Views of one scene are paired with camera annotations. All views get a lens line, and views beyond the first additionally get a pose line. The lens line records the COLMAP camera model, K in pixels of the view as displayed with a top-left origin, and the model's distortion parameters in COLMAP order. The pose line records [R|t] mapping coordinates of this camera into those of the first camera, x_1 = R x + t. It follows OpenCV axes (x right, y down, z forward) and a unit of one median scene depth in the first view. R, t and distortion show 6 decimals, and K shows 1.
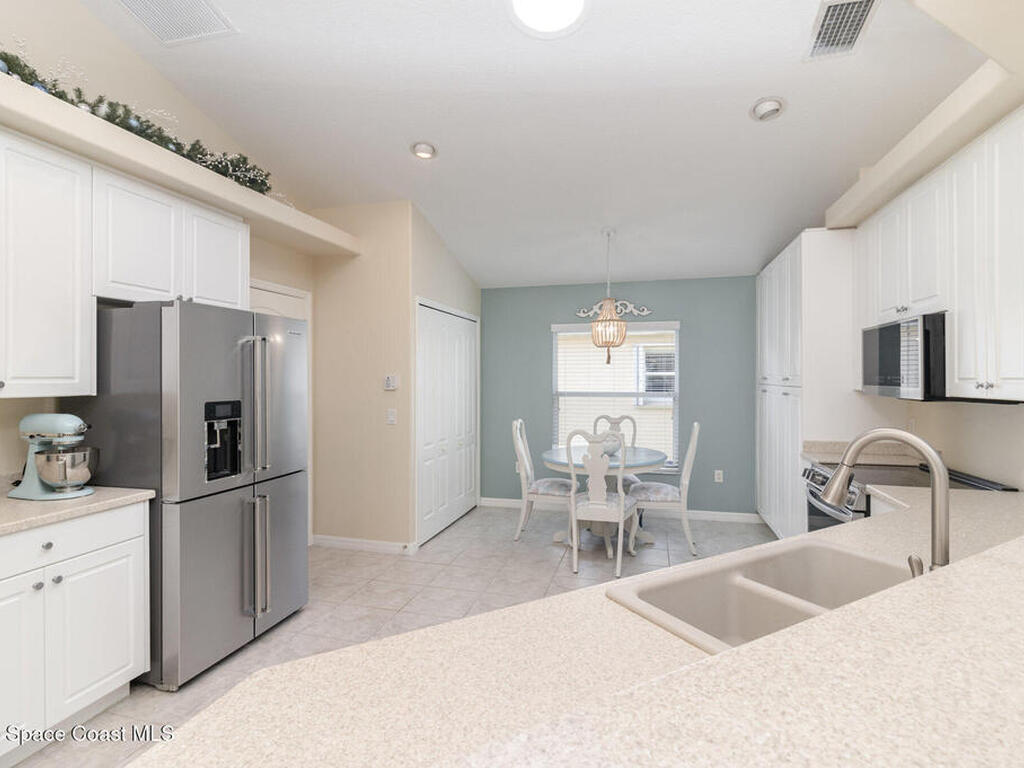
lens RADIAL K [[540.5, 0, 511.8], [0, 540.5, 380.5], [0, 0, 1]] dist [0.004390, -0.002304]
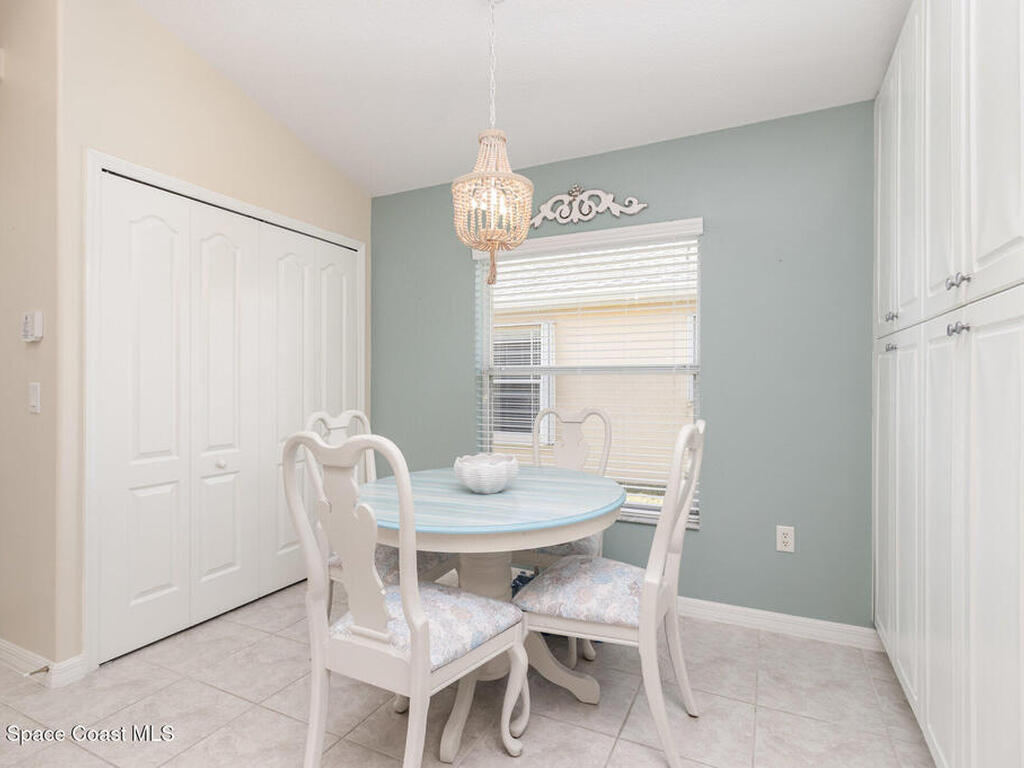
lens RADIAL K [[540.5, 0, 510.5], [0, 540.5, 383.7], [0, 0, 1]] dist [0.004390, -0.002304]
pose [[0.981962, 0.004529, -0.189022, 0.235628], [-0.005693, 0.999968, -0.005616, 0.045611], [0.188991, 0.006591, 0.981957, 0.489099]]
